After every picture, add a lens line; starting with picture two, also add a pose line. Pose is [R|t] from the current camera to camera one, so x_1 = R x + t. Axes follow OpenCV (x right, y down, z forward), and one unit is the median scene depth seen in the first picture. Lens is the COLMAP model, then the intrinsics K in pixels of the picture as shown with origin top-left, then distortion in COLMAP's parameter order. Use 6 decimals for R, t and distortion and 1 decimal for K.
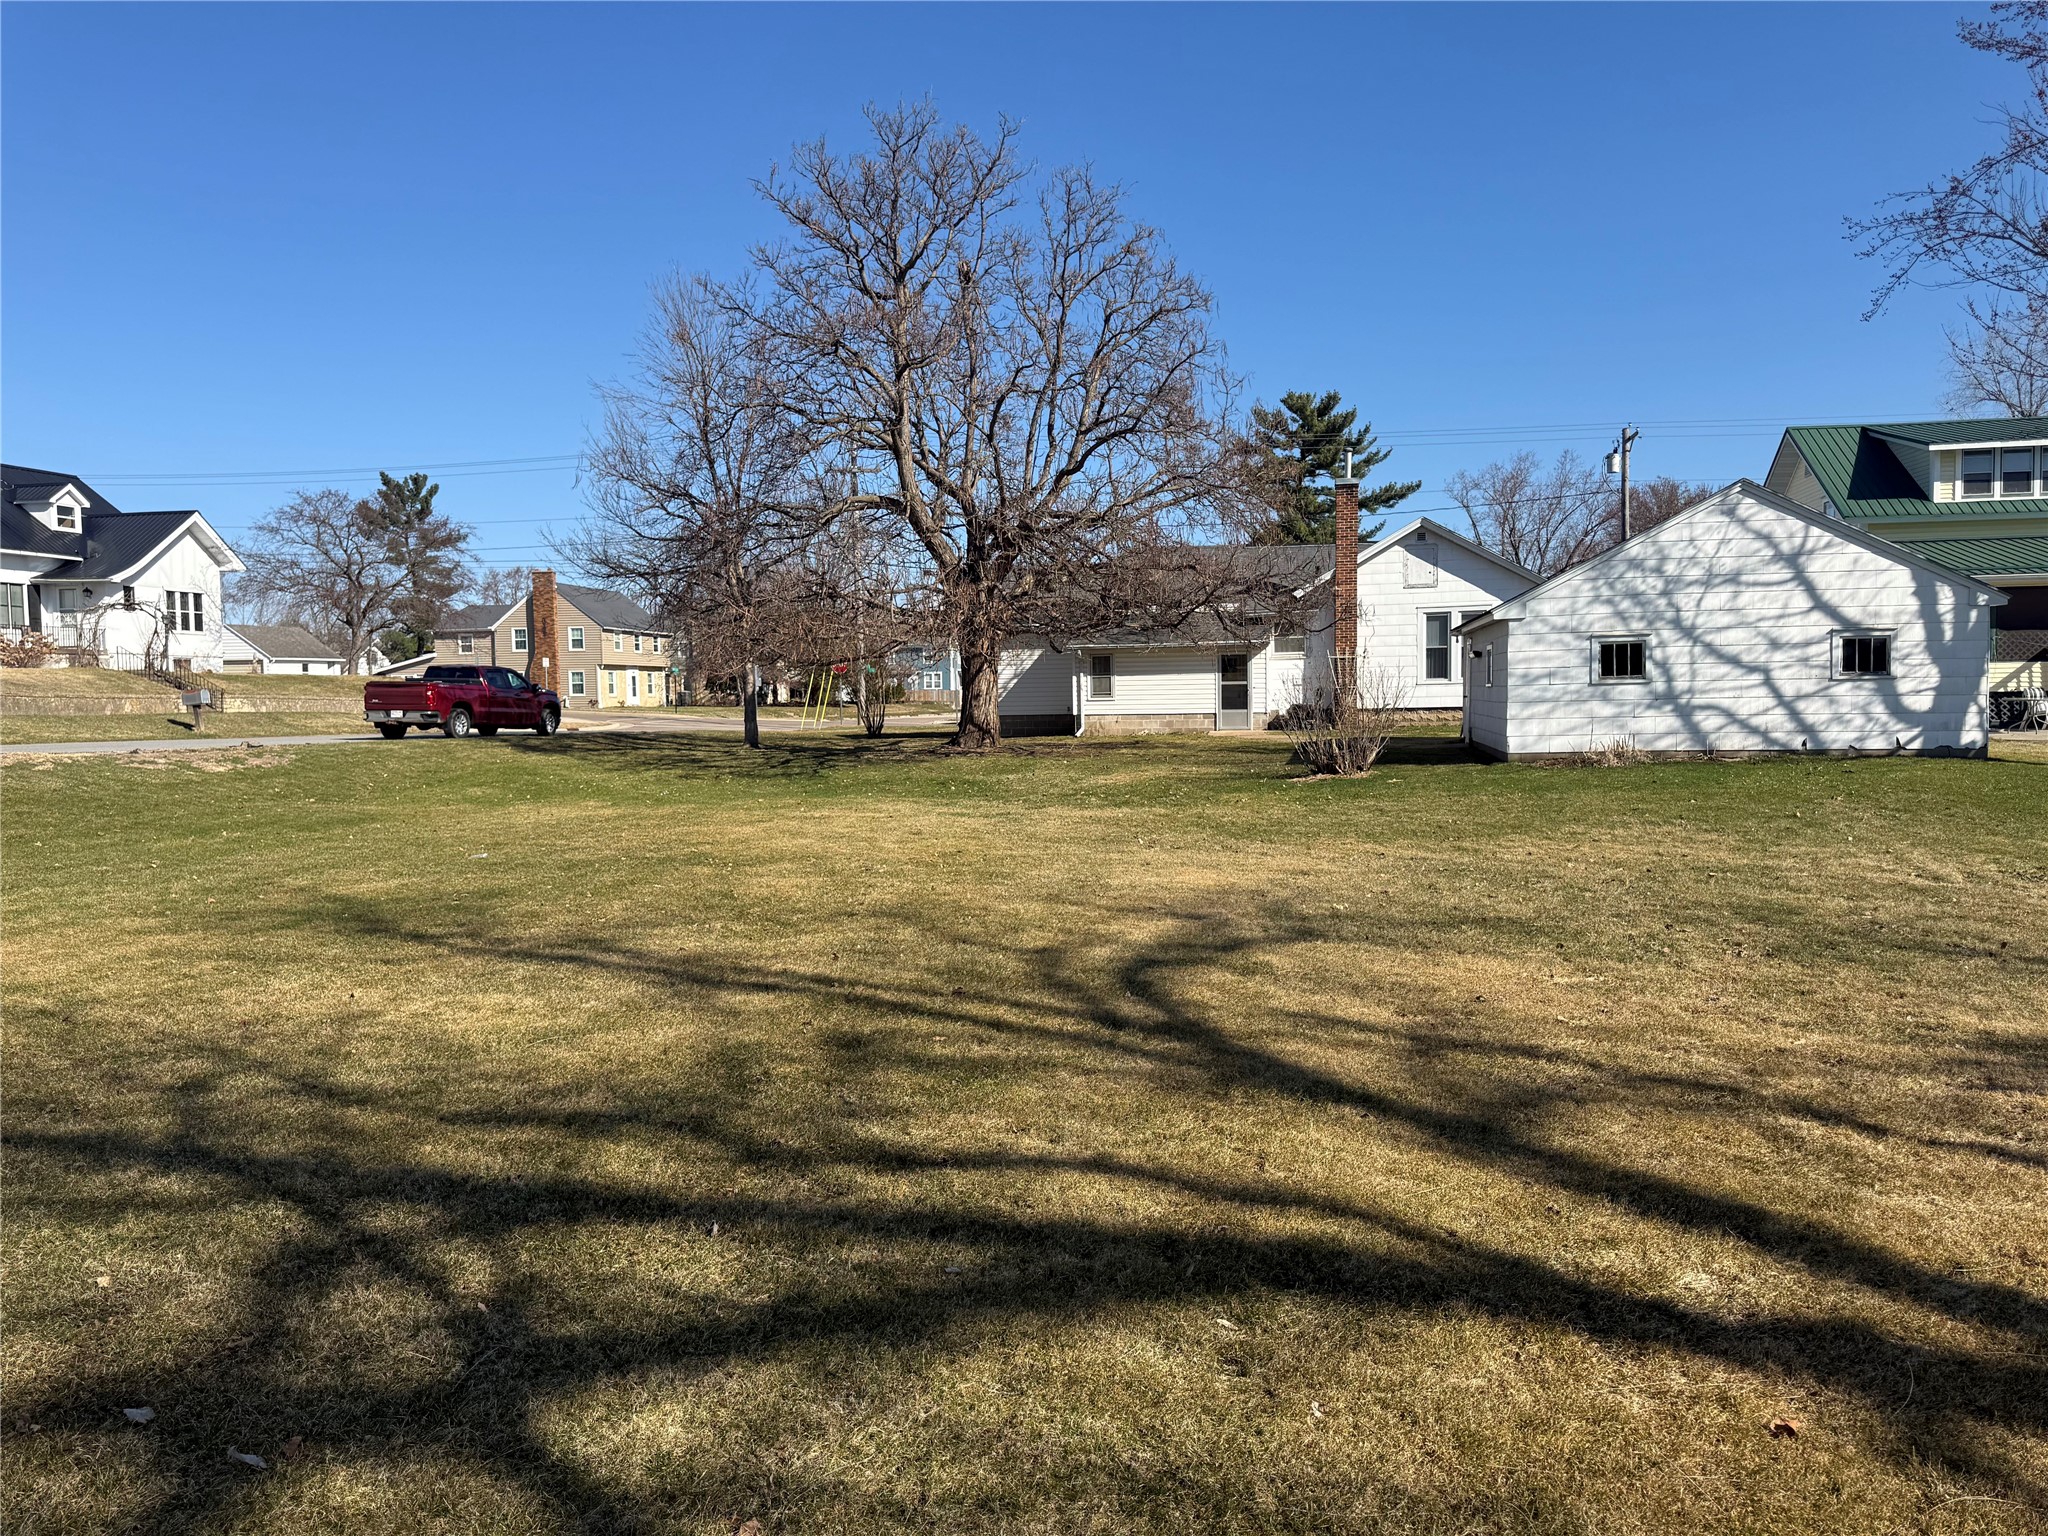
lens RADIAL K [[1435.7, 0, 1024.0], [0, 1435.7, 768.0], [0, 0, 1]] dist [0.041374, -0.000137]
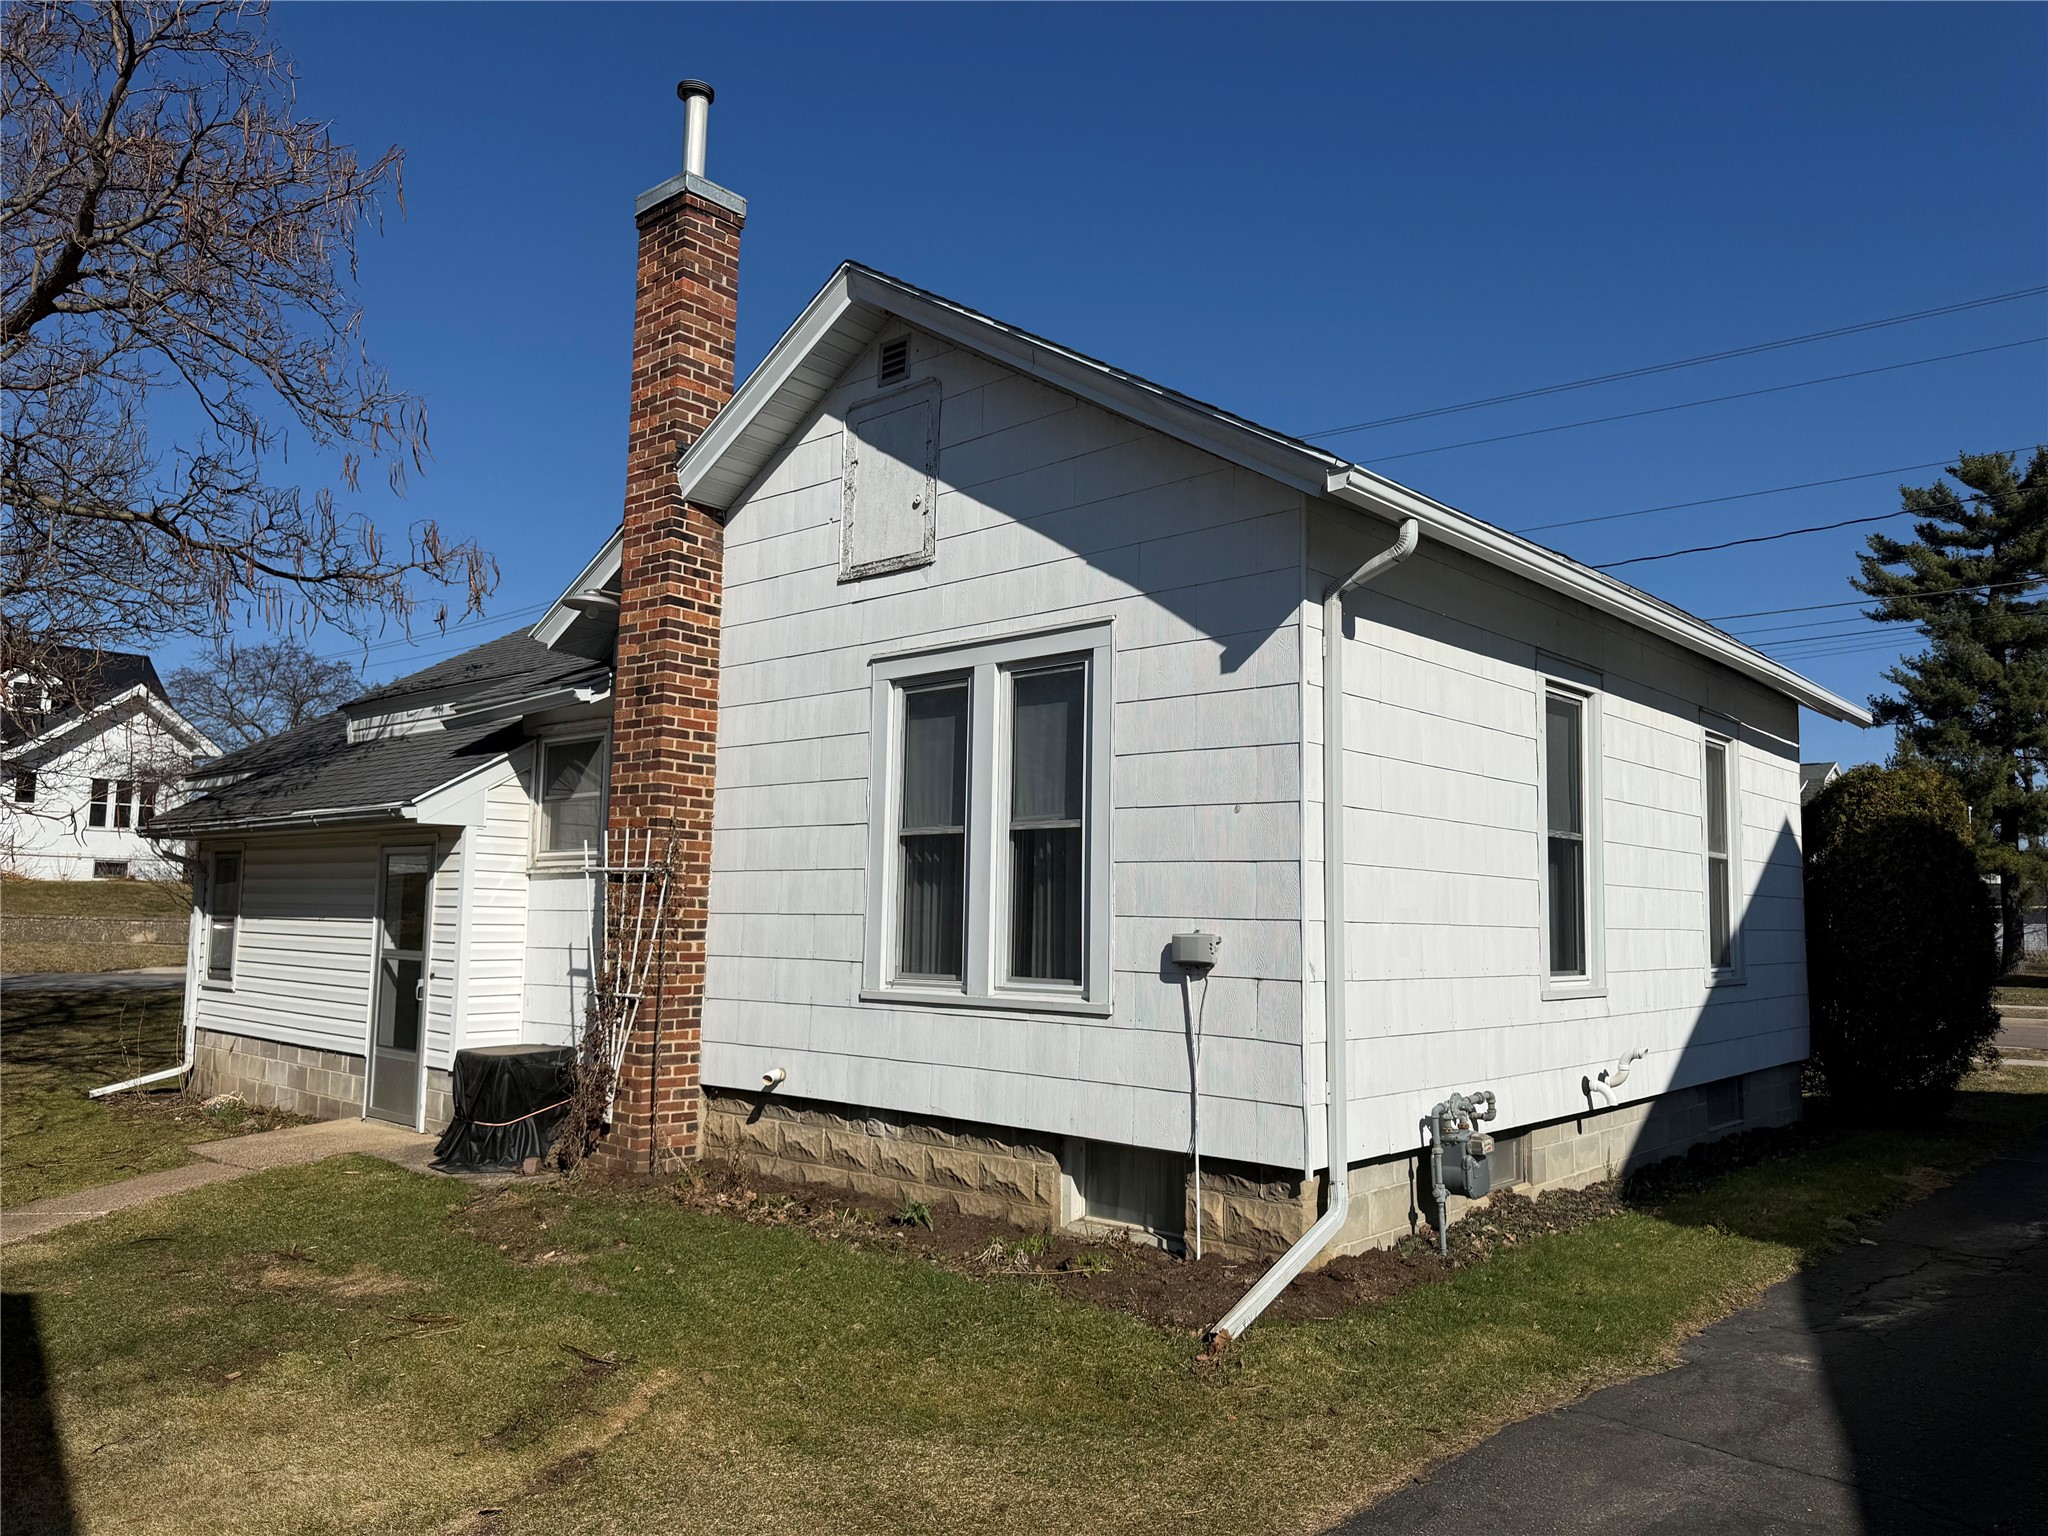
lens RADIAL K [[1435.7, 0, 1024.0], [0, 1435.7, 768.0], [0, 0, 1]] dist [0.041374, -0.000137]
pose [[0.871584, -0.022864, -0.489712, 0.399857], [-0.049677, 0.989651, -0.134621, -0.063944], [0.487722, 0.141662, 0.861429, 0.808019]]
